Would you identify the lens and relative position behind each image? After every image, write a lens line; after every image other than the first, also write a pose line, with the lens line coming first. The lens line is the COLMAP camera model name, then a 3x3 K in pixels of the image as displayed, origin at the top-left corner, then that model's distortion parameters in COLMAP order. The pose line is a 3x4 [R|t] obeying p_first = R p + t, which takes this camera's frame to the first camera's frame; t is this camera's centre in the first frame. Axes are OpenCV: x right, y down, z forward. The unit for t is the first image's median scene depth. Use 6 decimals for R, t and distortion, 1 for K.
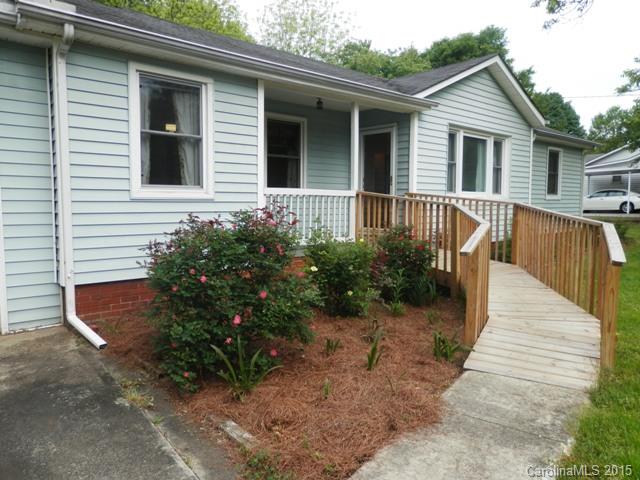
lens RADIAL K [[474.7, 0, 326.0], [0, 474.7, 242.2], [0, 0, 1]] dist [0.005805, -0.002379]
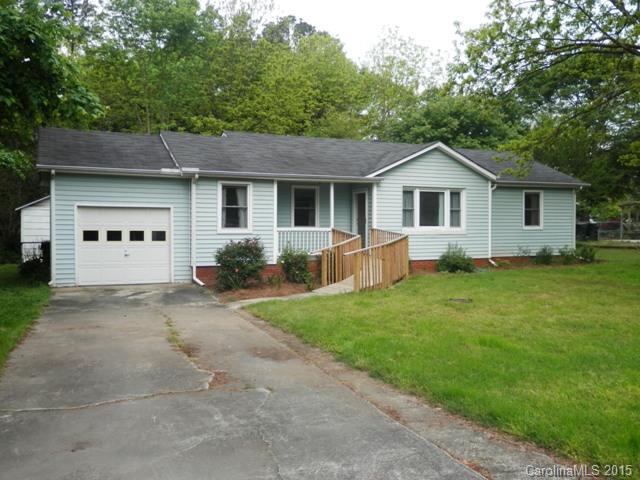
lens RADIAL K [[568.0, 0, 317.5], [0, 568.0, 238.4], [0, 0, 1]] dist [0.007101, 0.000410]
pose [[0.954845, -0.002159, -0.297095, 0.889224], [-0.018677, 0.997560, -0.067277, 0.113383], [0.296516, 0.069788, 0.952475, -1.533621]]
